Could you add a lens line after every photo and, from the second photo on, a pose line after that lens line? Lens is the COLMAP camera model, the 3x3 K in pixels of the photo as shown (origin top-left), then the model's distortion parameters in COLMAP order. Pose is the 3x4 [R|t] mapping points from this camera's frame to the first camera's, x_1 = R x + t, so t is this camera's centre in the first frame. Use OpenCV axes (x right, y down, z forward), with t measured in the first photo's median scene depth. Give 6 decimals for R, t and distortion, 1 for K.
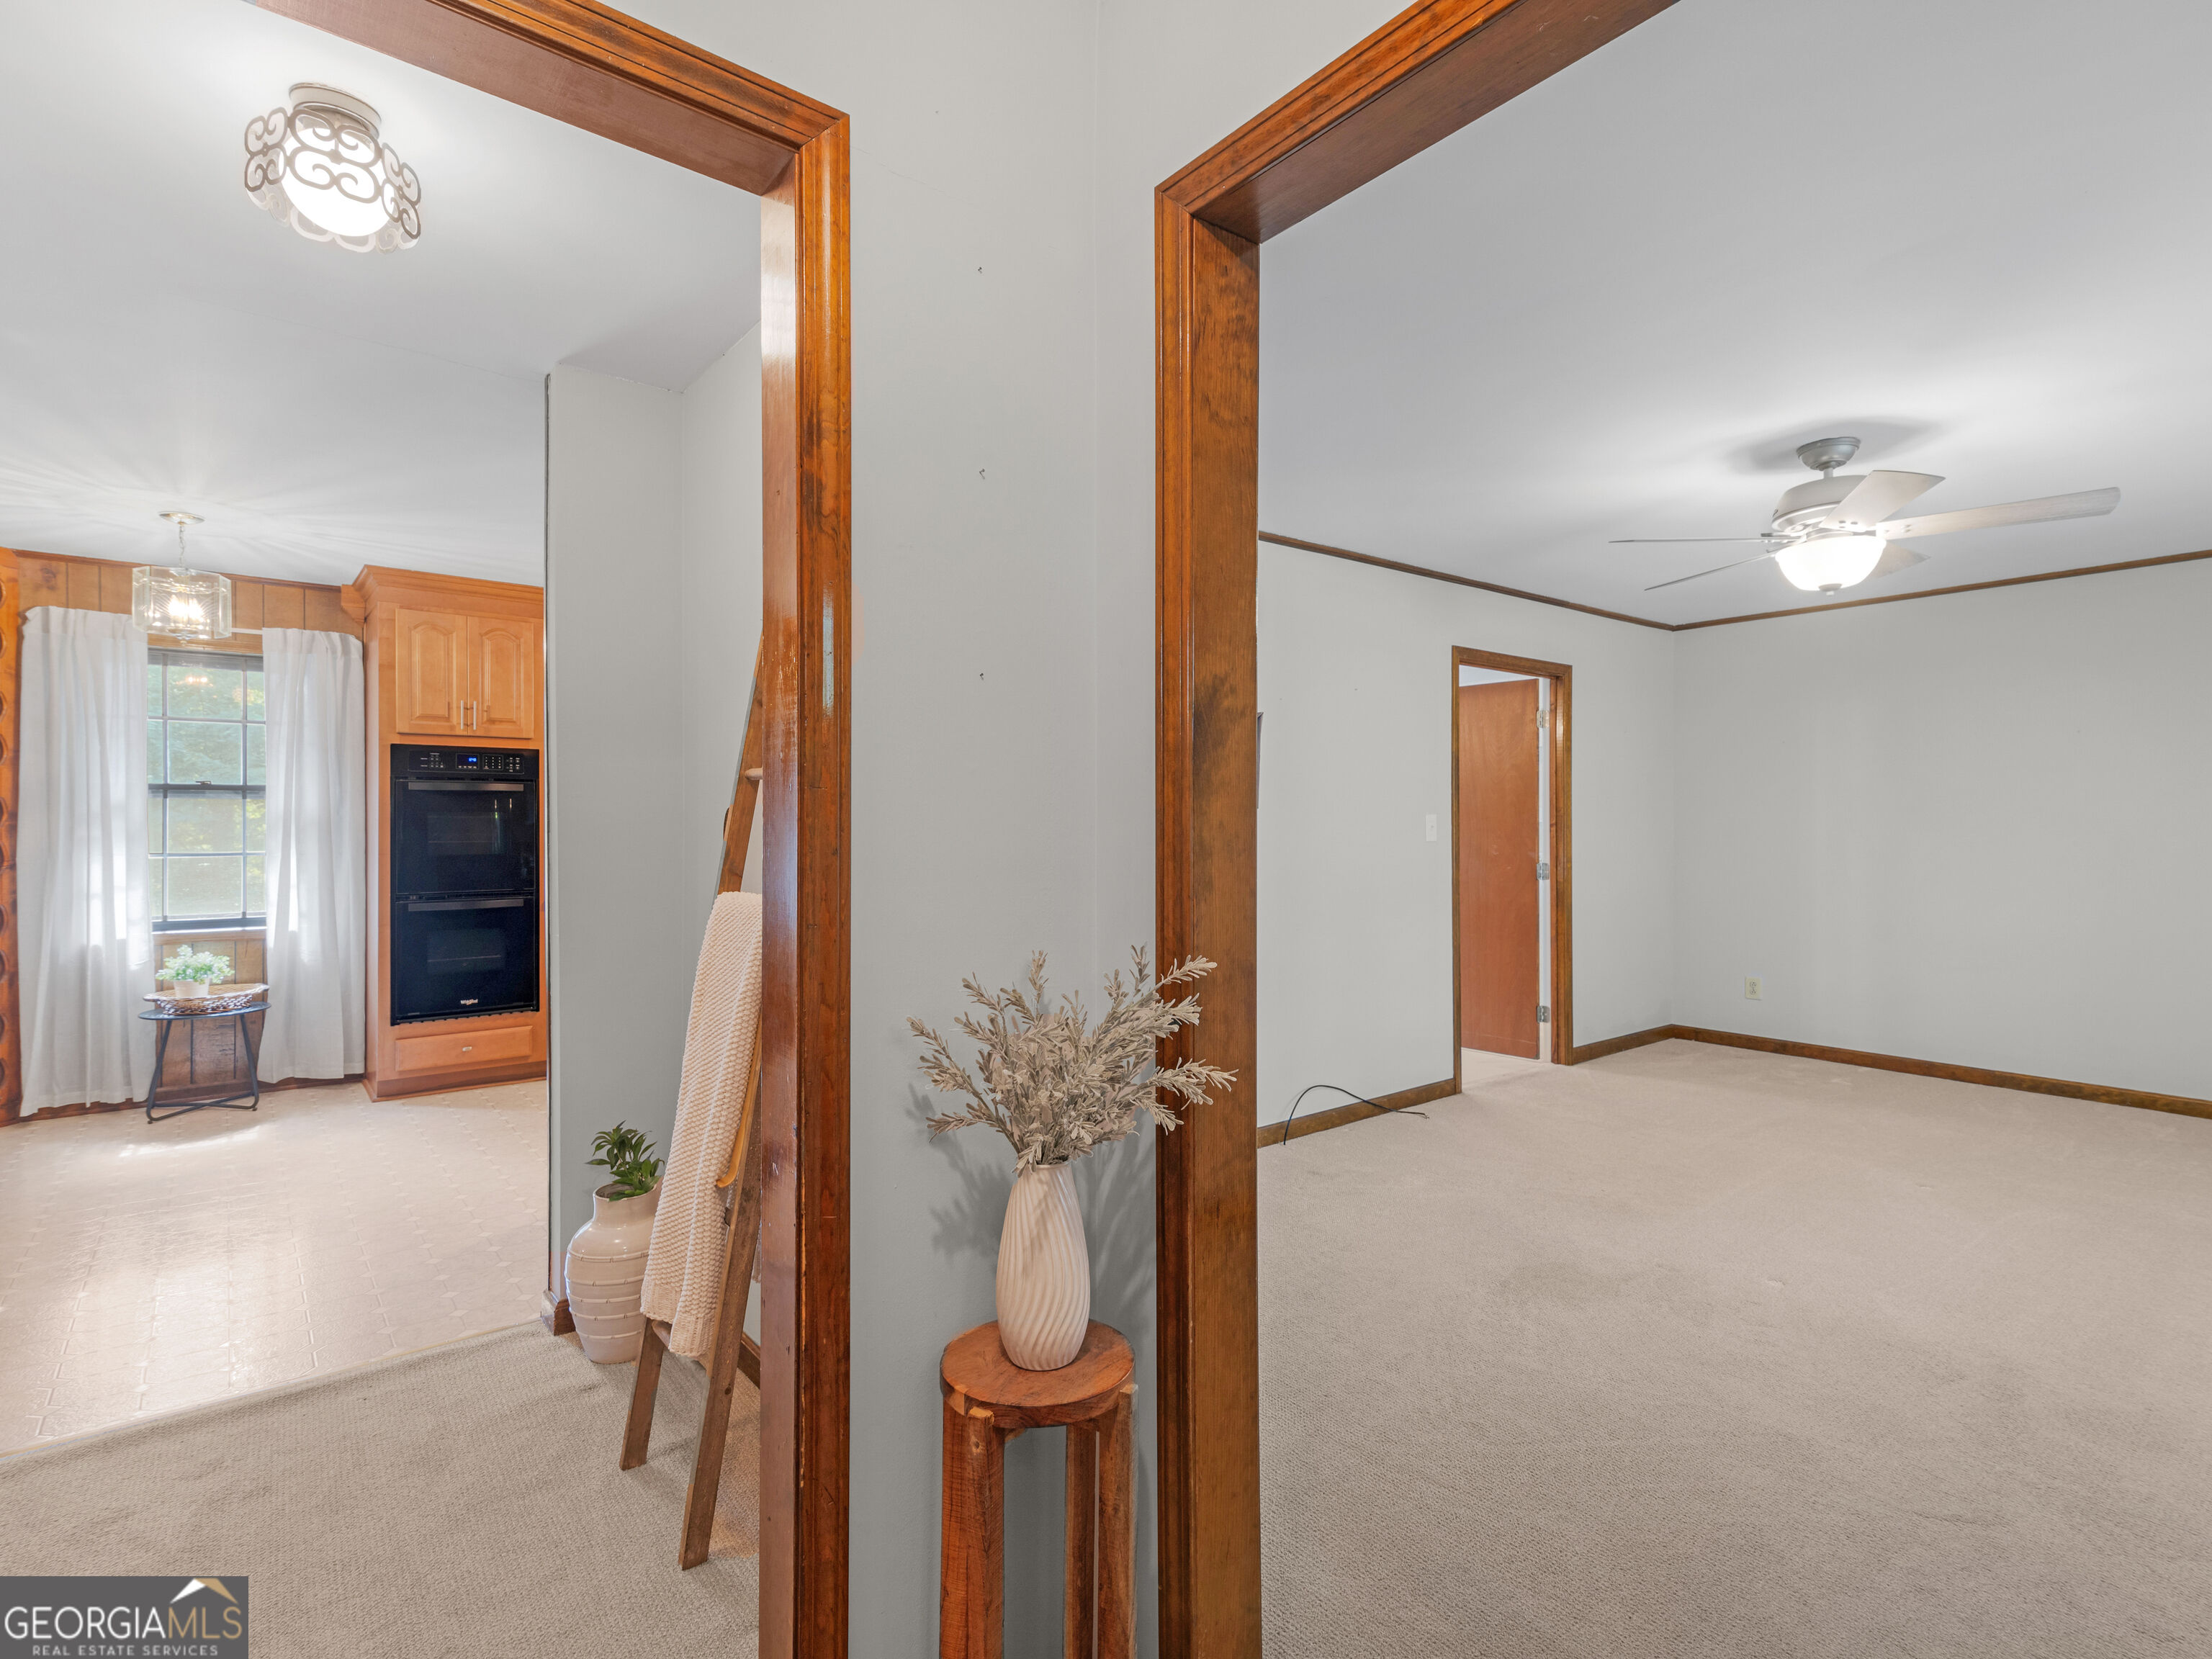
lens RADIAL K [[1093.7, 0, 1145.1], [0, 1093.7, 828.5], [0, 0, 1]] dist [0.004218, -0.000273]
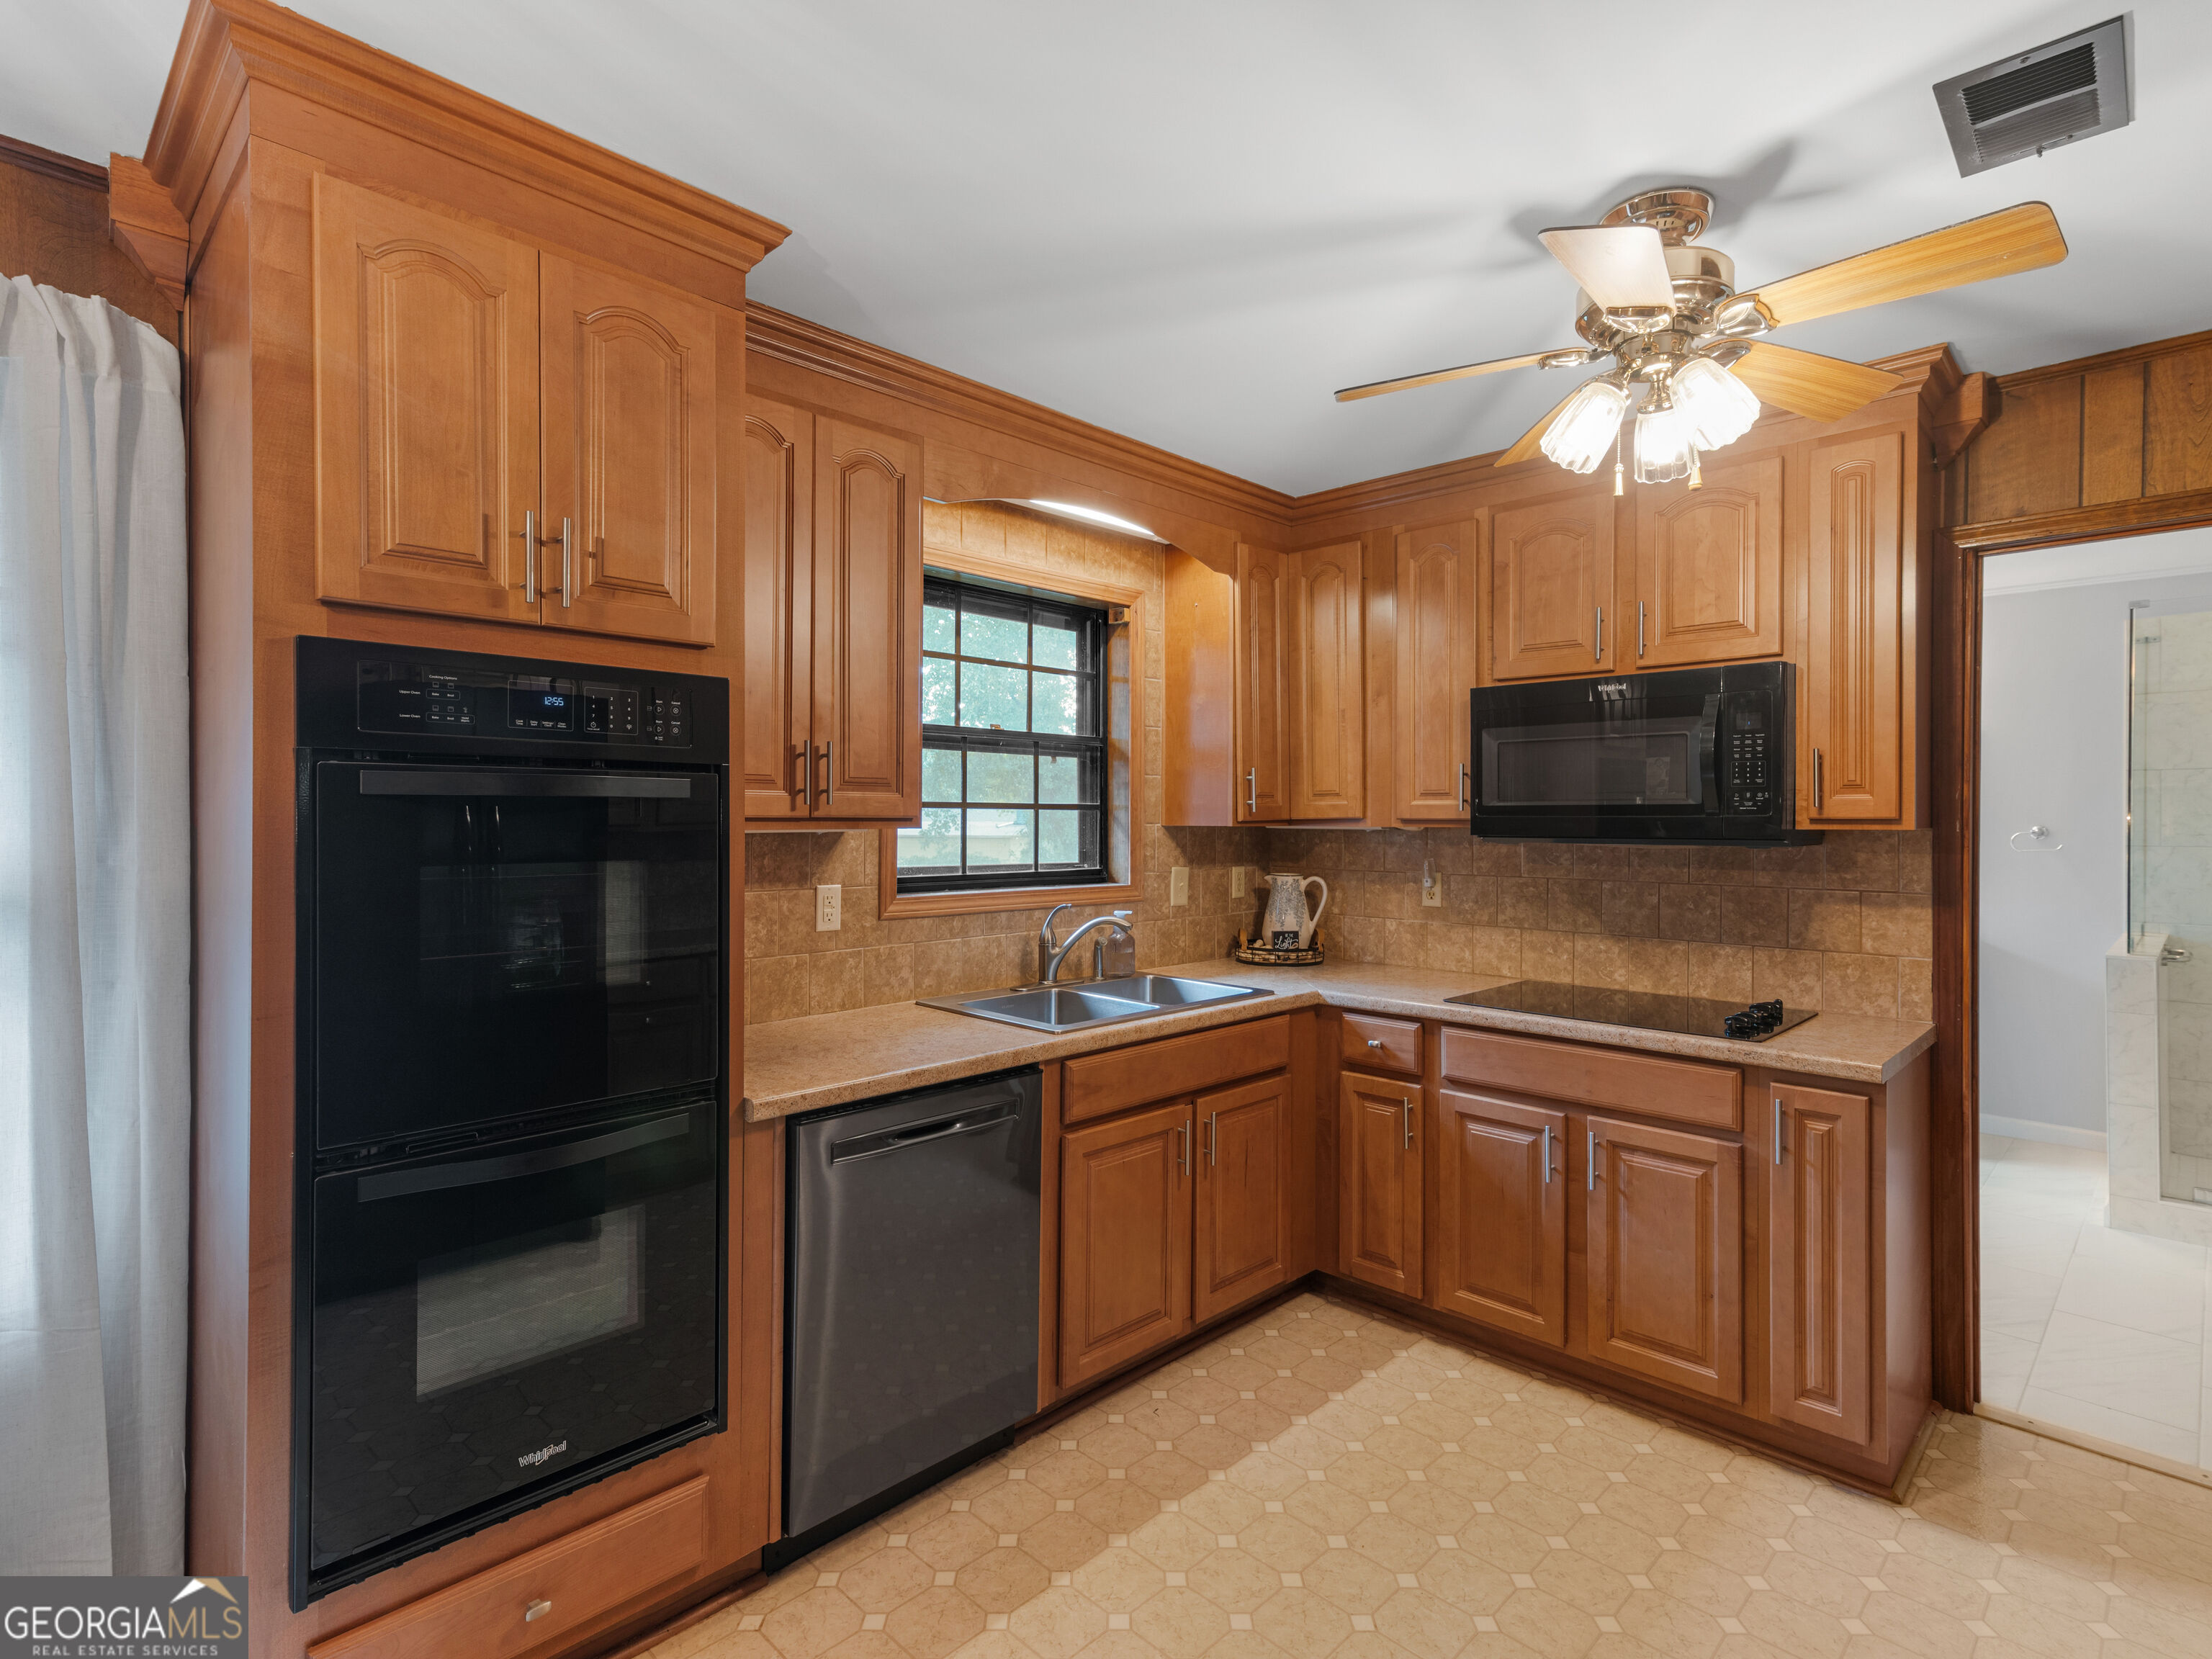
lens RADIAL K [[1090.1, 0, 1102.1], [0, 1090.1, 822.0], [0, 0, 1]] dist [0.010590, -0.000094]
pose [[0.995248, 0.004254, 0.097277, -0.478674], [-0.004519, 0.999987, 0.002508, -0.028384], [-0.097265, -0.002936, 0.995254, 0.654986]]
